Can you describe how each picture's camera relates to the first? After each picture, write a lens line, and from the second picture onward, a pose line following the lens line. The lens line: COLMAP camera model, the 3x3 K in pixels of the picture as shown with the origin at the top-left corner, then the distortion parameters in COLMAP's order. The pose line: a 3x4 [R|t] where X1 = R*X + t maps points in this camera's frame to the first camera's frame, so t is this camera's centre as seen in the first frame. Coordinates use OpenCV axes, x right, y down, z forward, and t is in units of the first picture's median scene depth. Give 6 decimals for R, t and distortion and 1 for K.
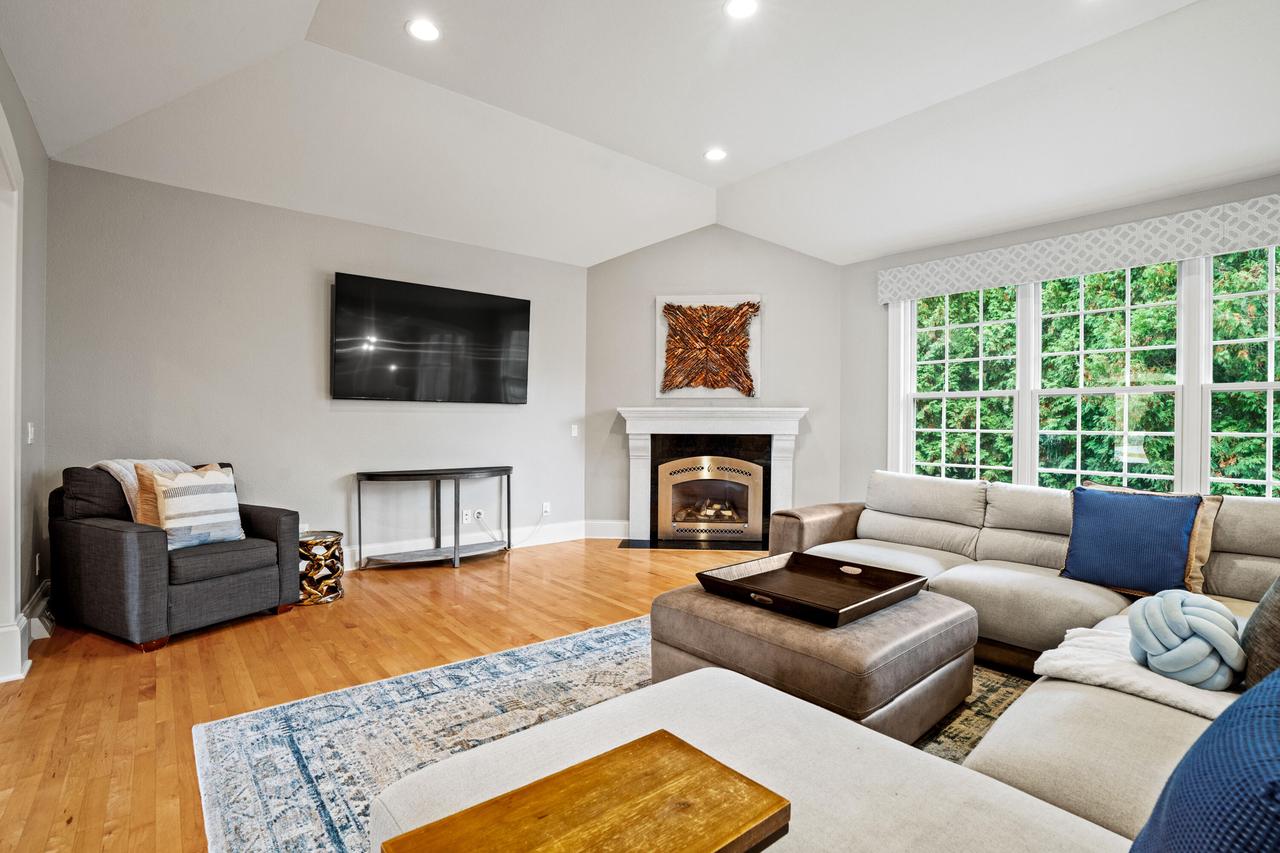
lens RADIAL K [[596.4, 0, 637.8], [0, 596.4, 426.5], [0, 0, 1]] dist [-0.035779, 0.006037]
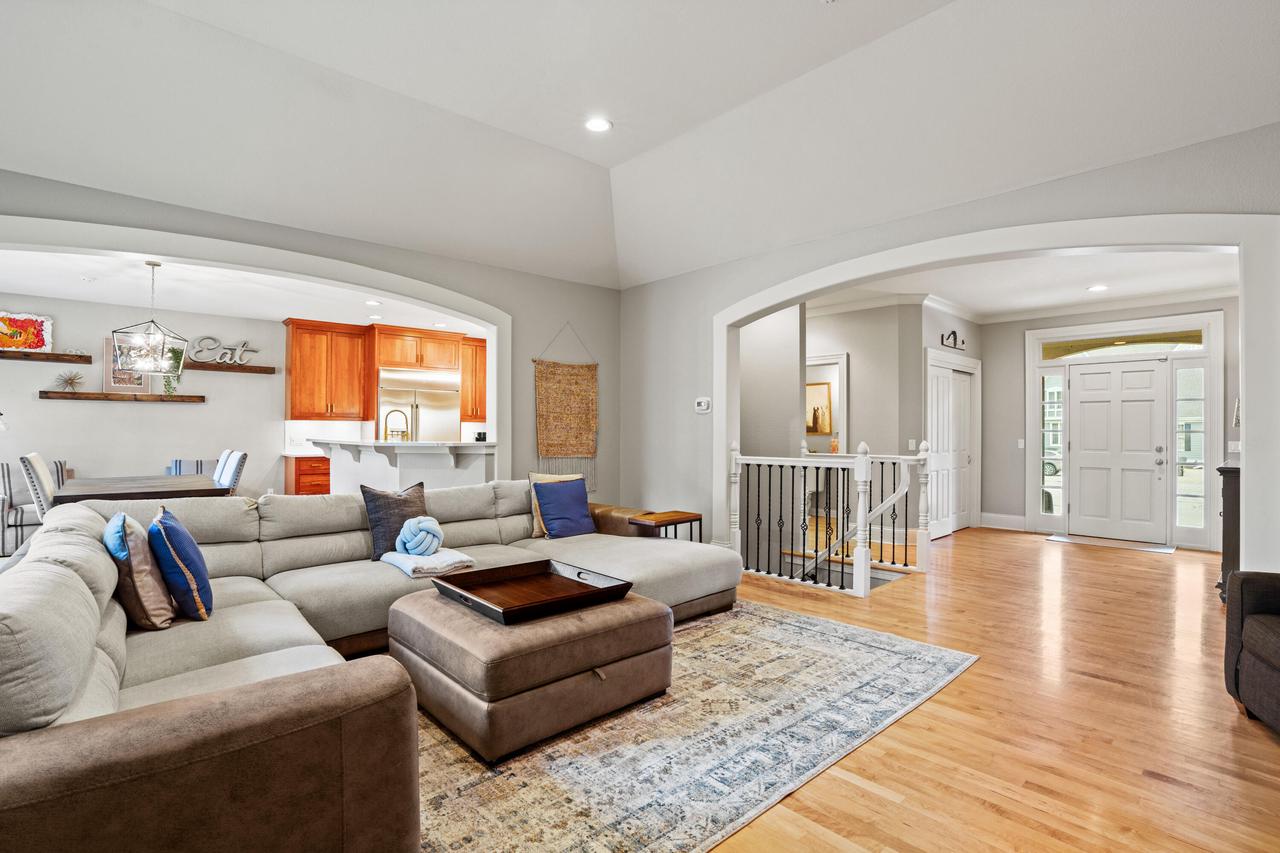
lens RADIAL K [[596.4, 0, 643.6], [0, 596.4, 428.5], [0, 0, 1]] dist [-0.035779, 0.006037]
pose [[-0.998697, -0.007749, -0.050440, 0.137104], [-0.007732, 0.999970, -0.000526, -0.041783], [0.050442, -0.000136, -0.998727, 2.143585]]
